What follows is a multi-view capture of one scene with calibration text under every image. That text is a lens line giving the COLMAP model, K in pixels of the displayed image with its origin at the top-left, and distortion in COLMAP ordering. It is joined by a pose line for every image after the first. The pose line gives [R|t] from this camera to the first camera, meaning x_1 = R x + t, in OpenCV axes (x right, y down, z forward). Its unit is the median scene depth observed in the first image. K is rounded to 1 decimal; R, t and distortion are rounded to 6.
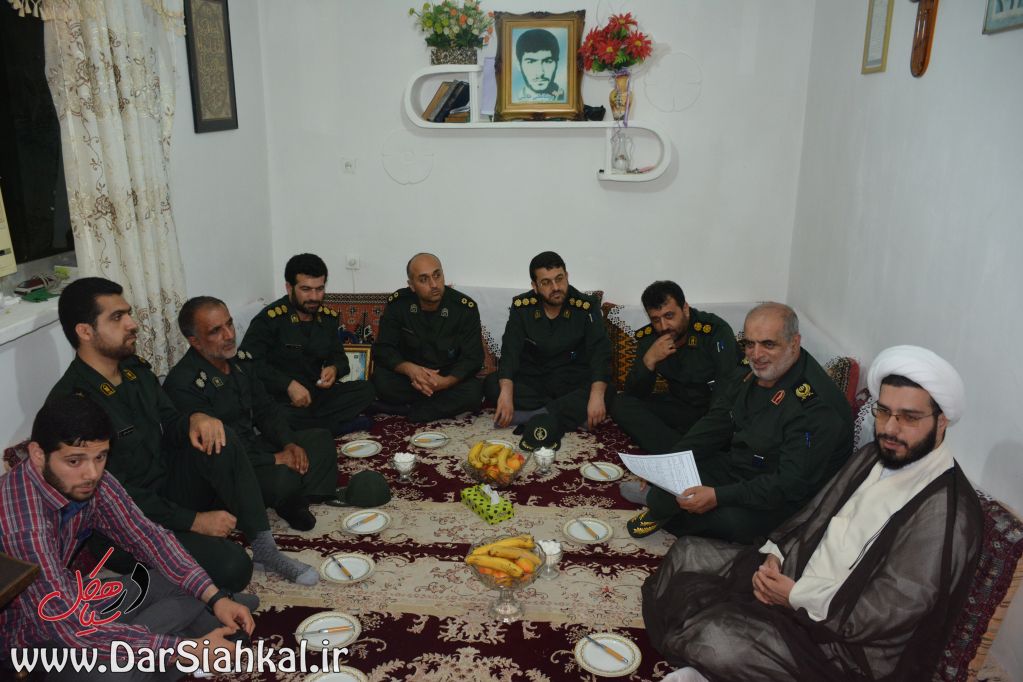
lens RADIAL K [[778.9, 0, 510.7], [0, 778.9, 339.3], [0, 0, 1]] dist [-0.020221, -0.004111]
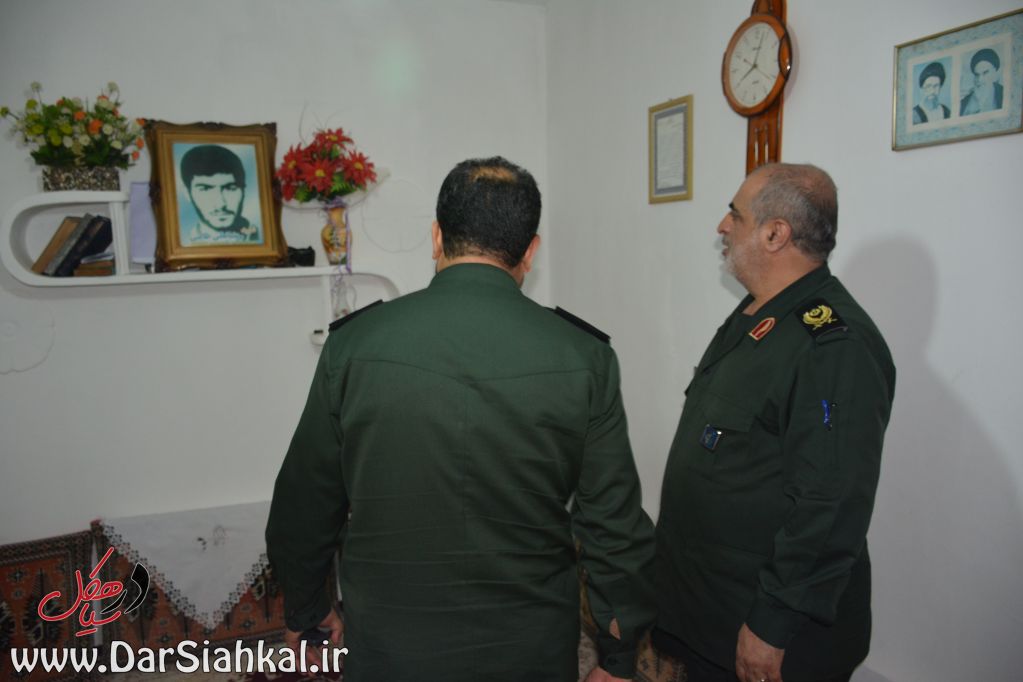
lens RADIAL K [[778.9, 0, 515.4], [0, 778.9, 340.7], [0, 0, 1]] dist [-0.020221, -0.004111]
pose [[0.881727, -0.075580, 0.465666, -0.064956], [0.151364, 0.980219, -0.127510, -0.089610], [-0.446818, 0.182914, 0.875726, 0.283485]]
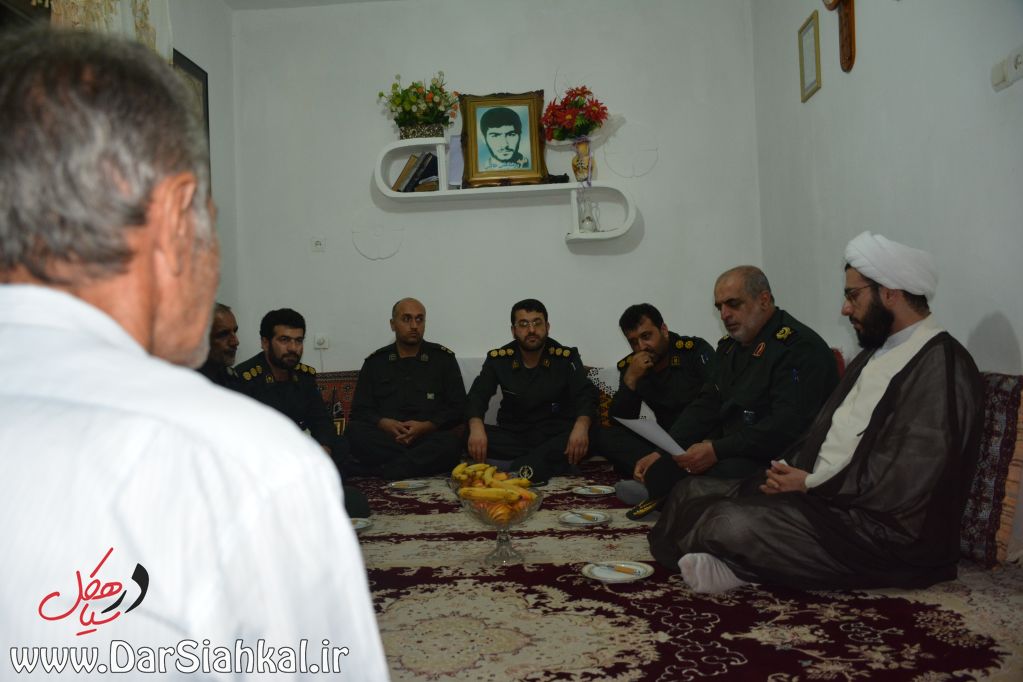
lens RADIAL K [[837.5, 0, 511.3], [0, 837.5, 337.3], [0, 0, 1]] dist [-0.039513, 0.031165]
pose [[0.997786, -0.043559, 0.050248, -0.021217], [0.055577, 0.961142, -0.270402, 0.215261], [-0.036517, 0.272596, 0.961435, -0.014719]]
